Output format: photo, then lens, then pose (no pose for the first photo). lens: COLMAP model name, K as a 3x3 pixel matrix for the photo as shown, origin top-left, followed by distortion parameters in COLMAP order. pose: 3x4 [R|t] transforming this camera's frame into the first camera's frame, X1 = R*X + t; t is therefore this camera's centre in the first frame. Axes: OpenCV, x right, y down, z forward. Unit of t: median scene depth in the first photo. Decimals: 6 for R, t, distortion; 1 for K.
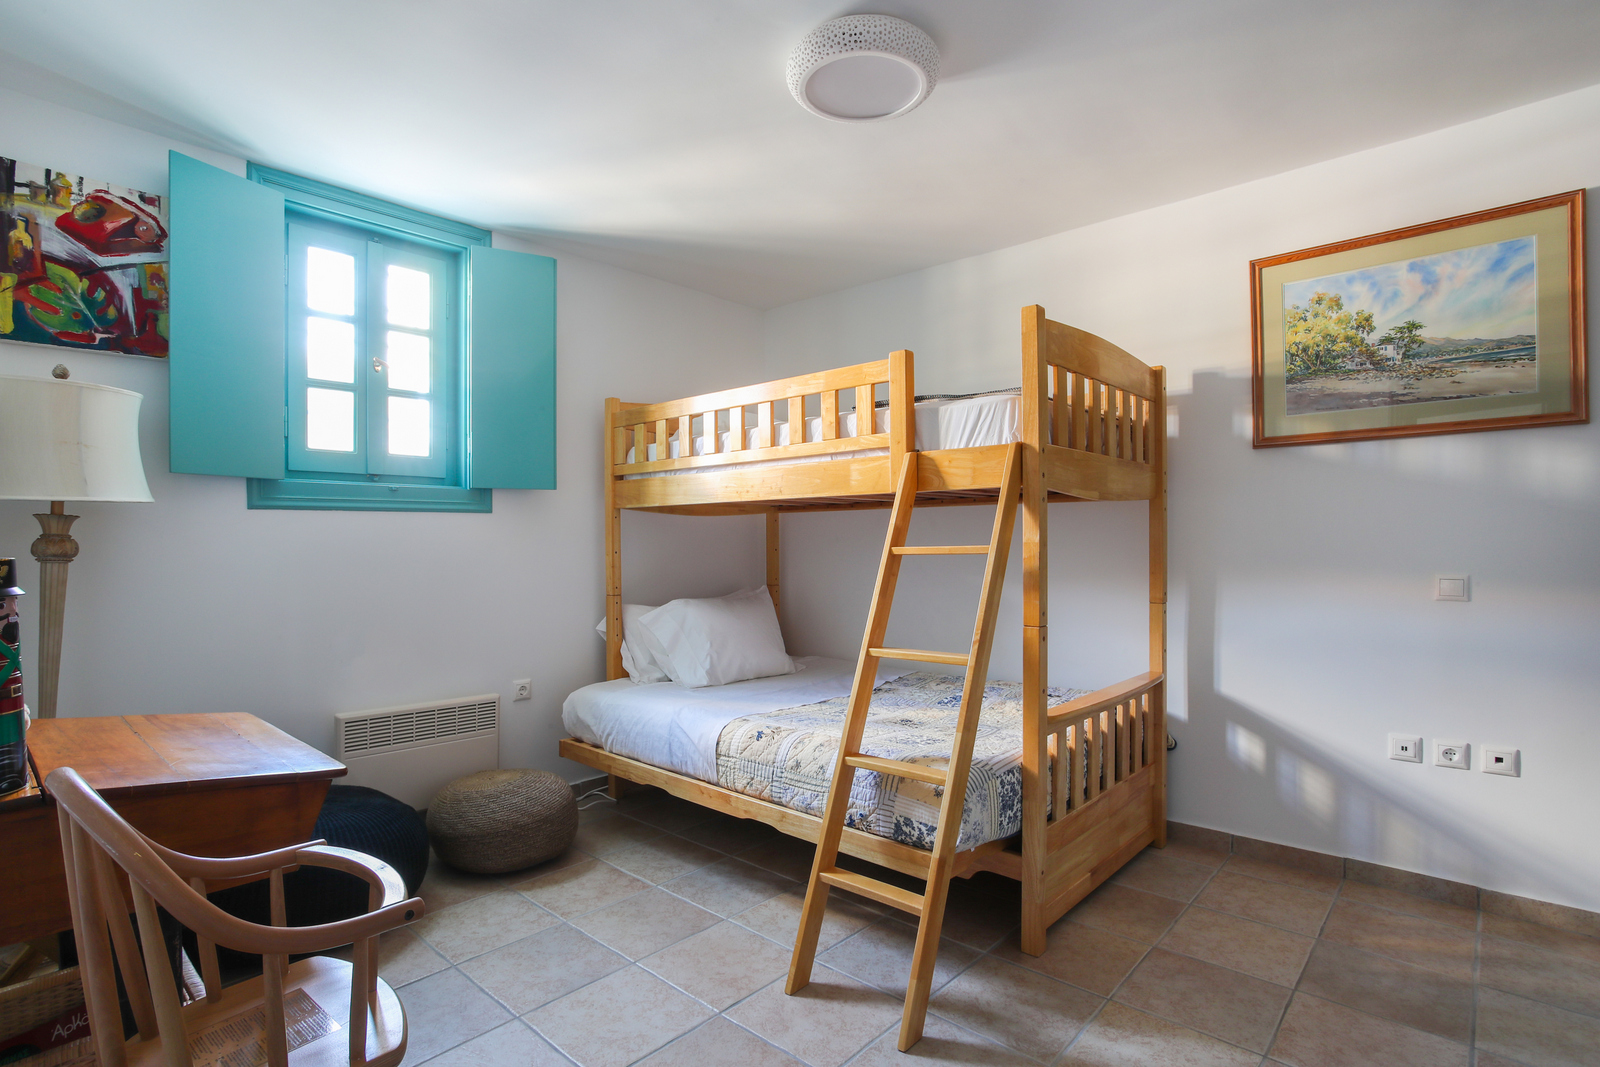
lens RADIAL K [[799.9, 0, 800.0], [0, 799.9, 533.5], [0, 0, 1]] dist [-0.057477, 0.027759]
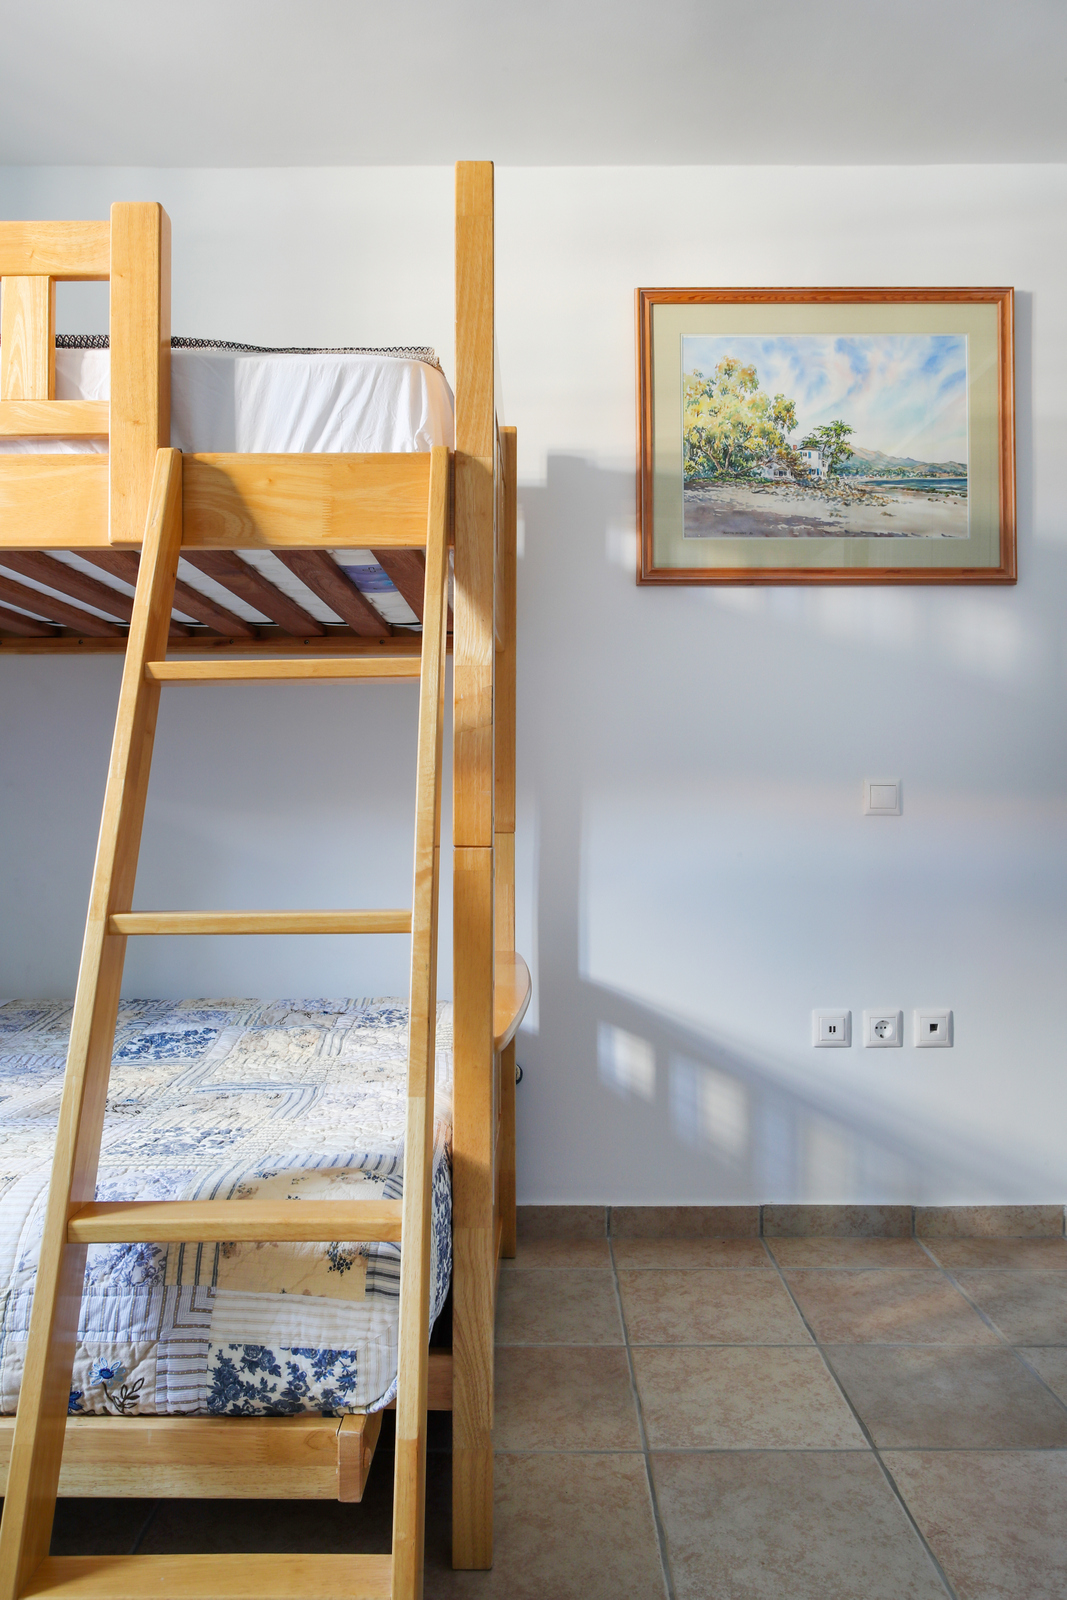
lens RADIAL K [[1151.6, 0, 533.5], [0, 1151.6, 800.0], [0, 0, 1]] dist [-0.008666, 0.003582]
pose [[0.746804, 0.011686, 0.664942, -0.112521], [-0.008650, 0.999932, -0.007859, 0.082538], [-0.664988, 0.000117, 0.746854, 0.415794]]
